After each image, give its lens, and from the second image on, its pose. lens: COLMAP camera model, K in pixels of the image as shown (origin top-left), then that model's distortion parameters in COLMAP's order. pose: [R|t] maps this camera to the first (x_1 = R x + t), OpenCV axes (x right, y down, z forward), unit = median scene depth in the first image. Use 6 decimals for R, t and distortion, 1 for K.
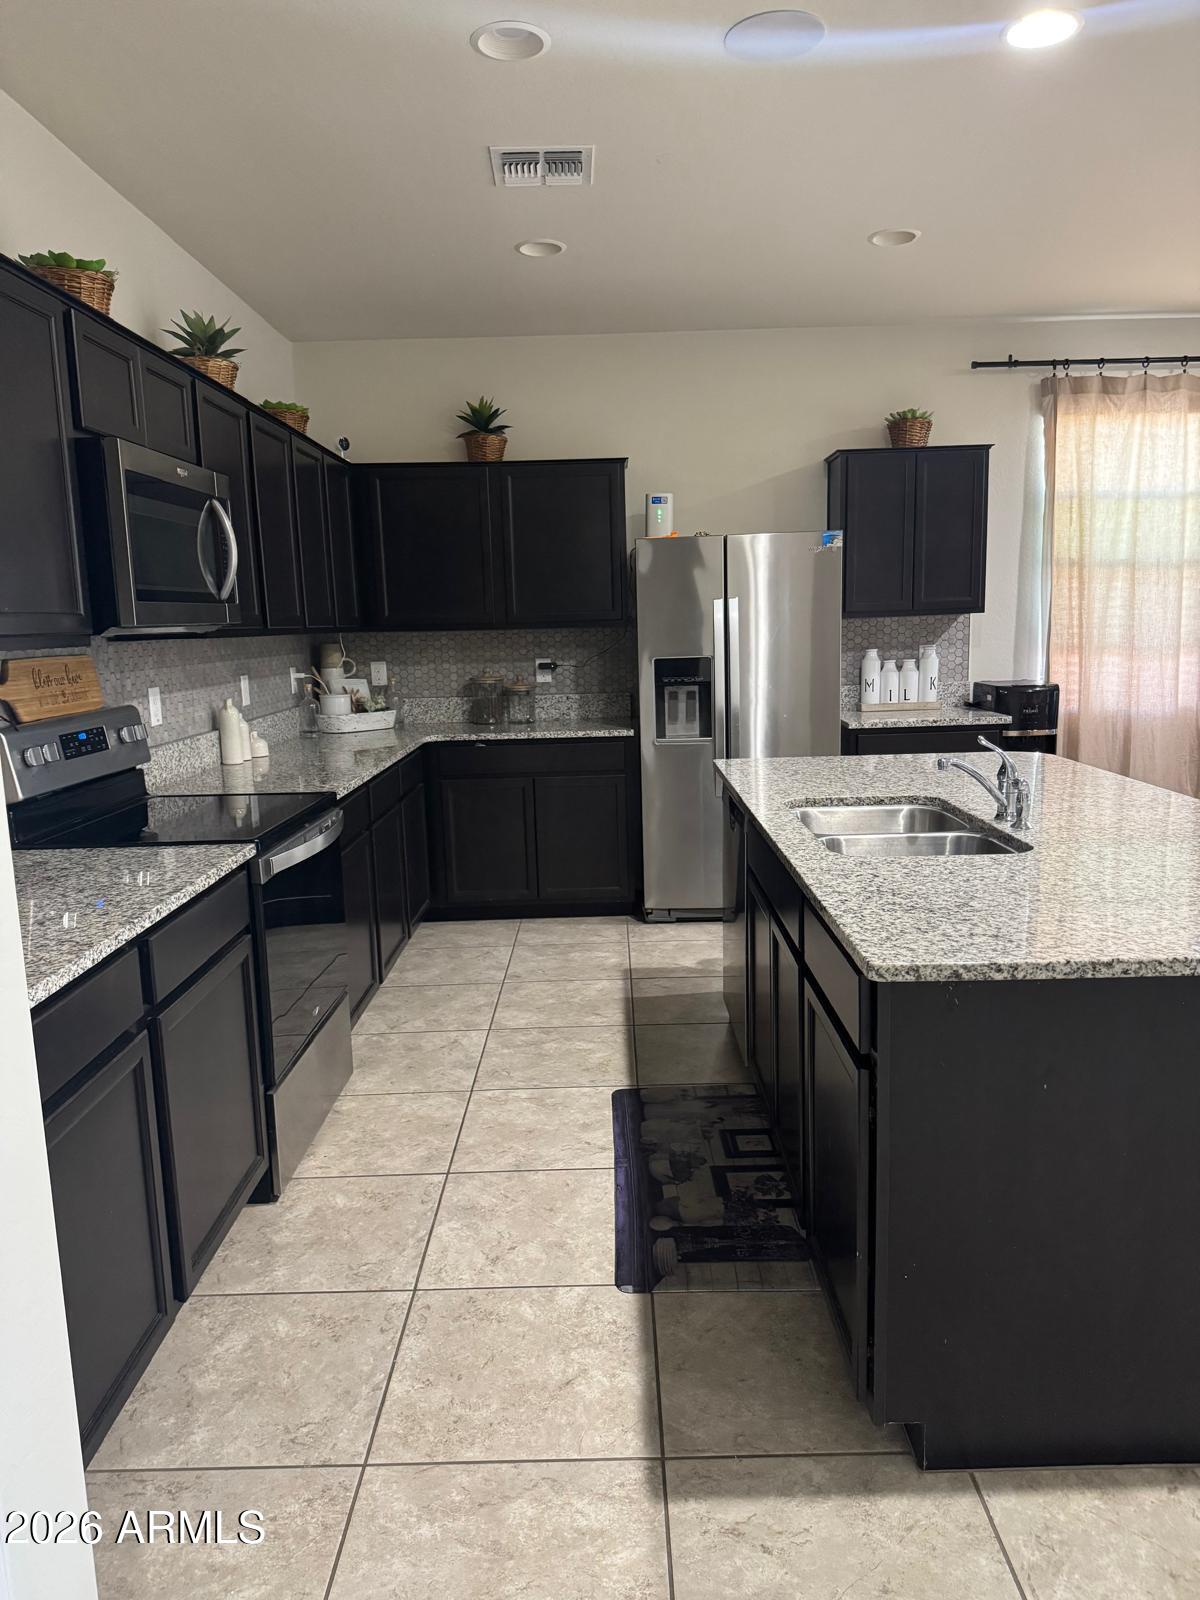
lens RADIAL K [[1124.5, 0, 600.0], [0, 1124.5, 800.0], [0, 0, 1]] dist [0.007108, -0.023467]
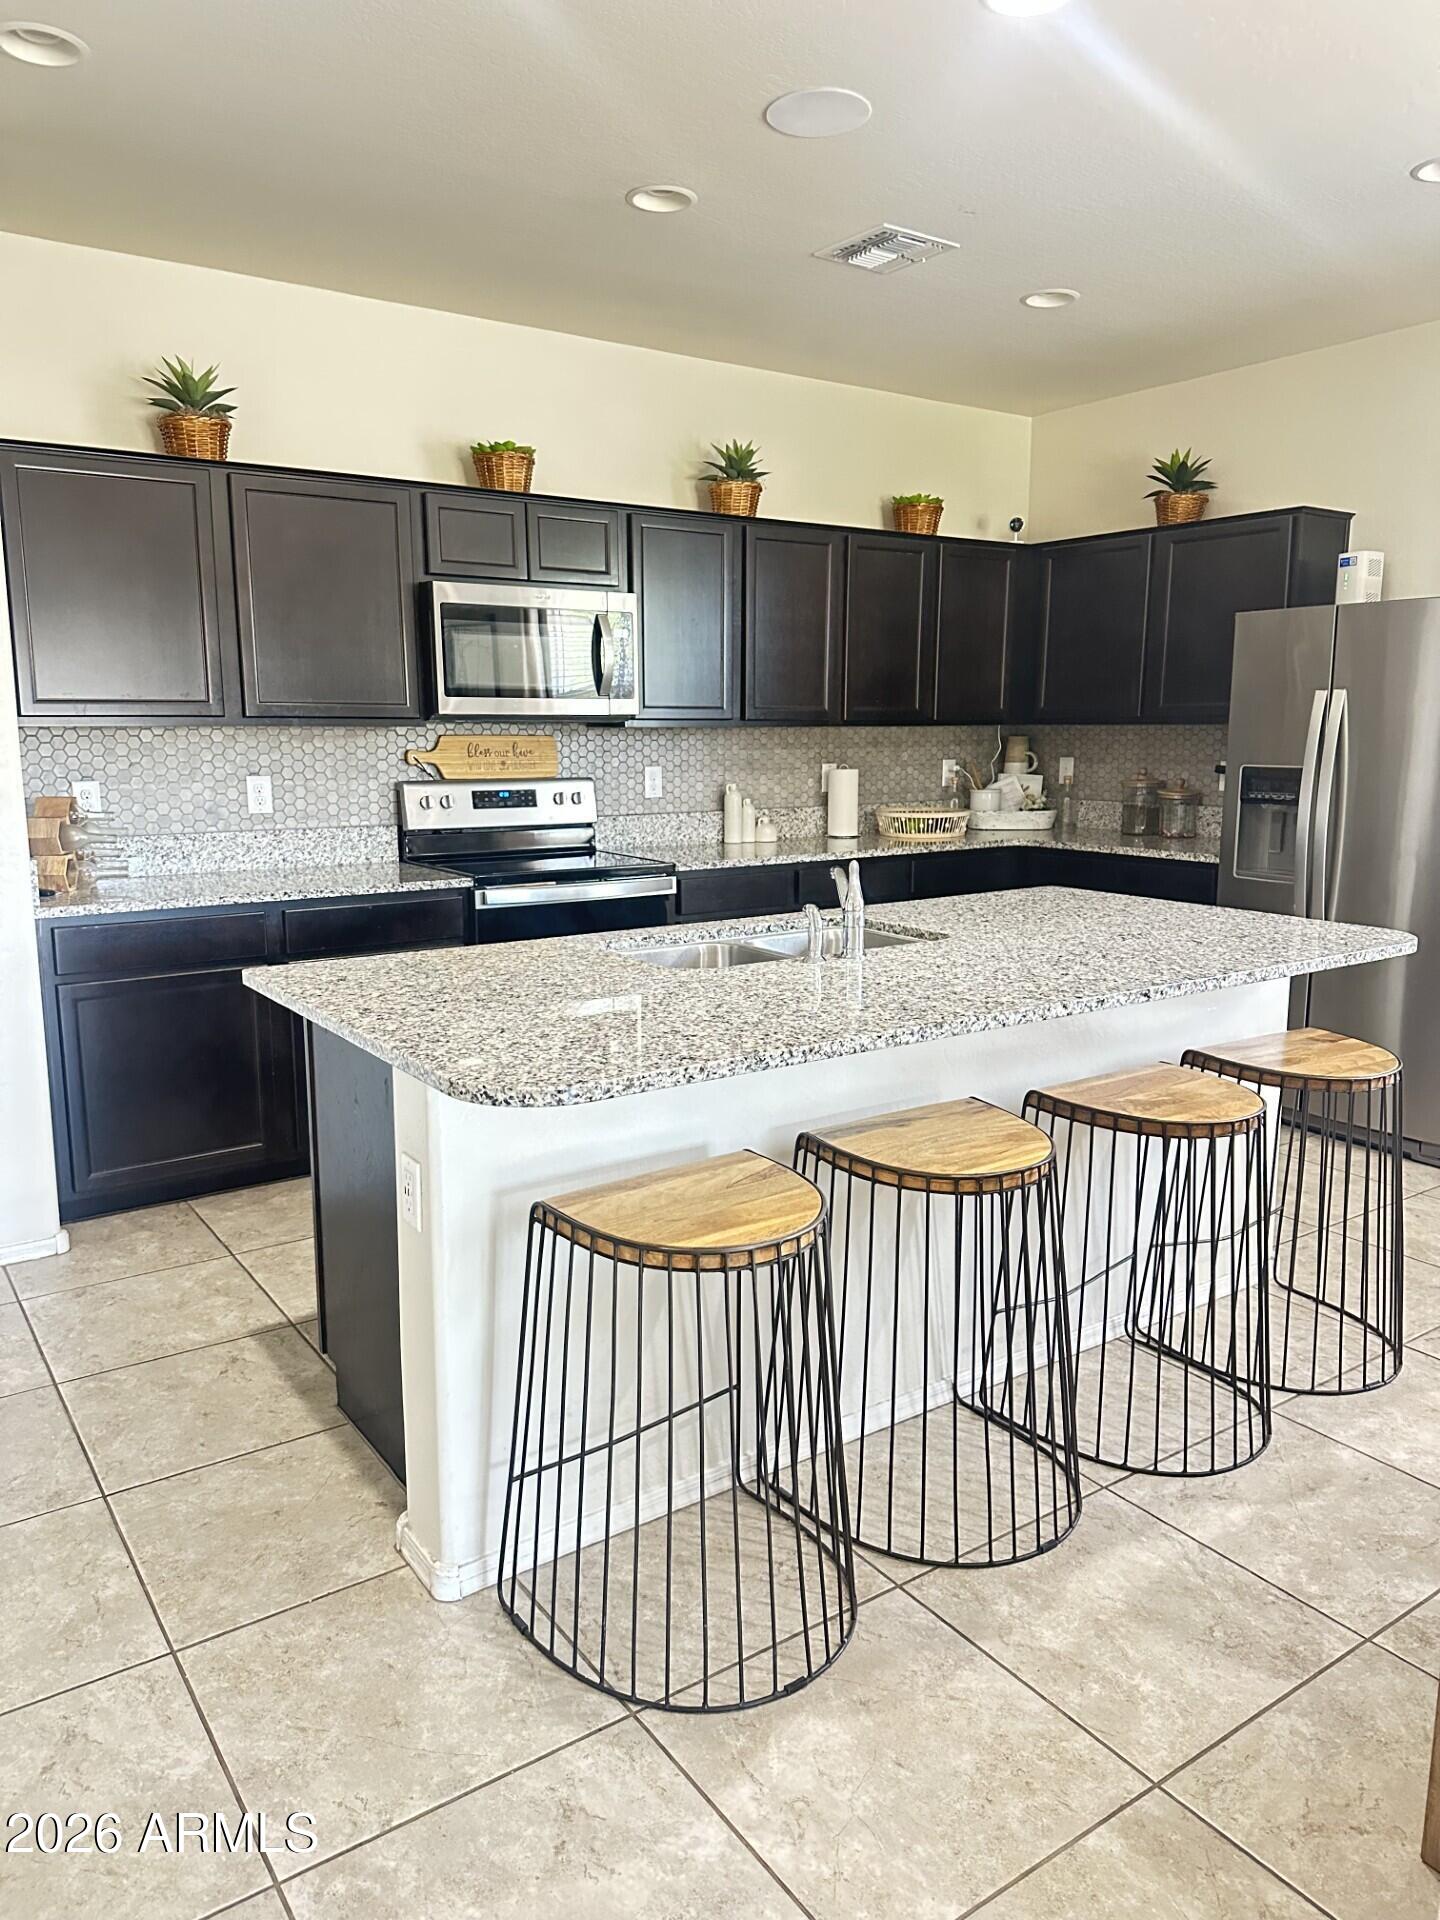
lens RADIAL K [[1349.4, 0, 720.0], [0, 1349.4, 960.0], [0, 0, 1]] dist [0.007108, -0.023467]
pose [[0.565906, 0.169330, -0.806894, 0.764349], [-0.142806, 0.984021, 0.106346, -0.052064], [0.812008, 0.055047, 0.581045, 0.204732]]
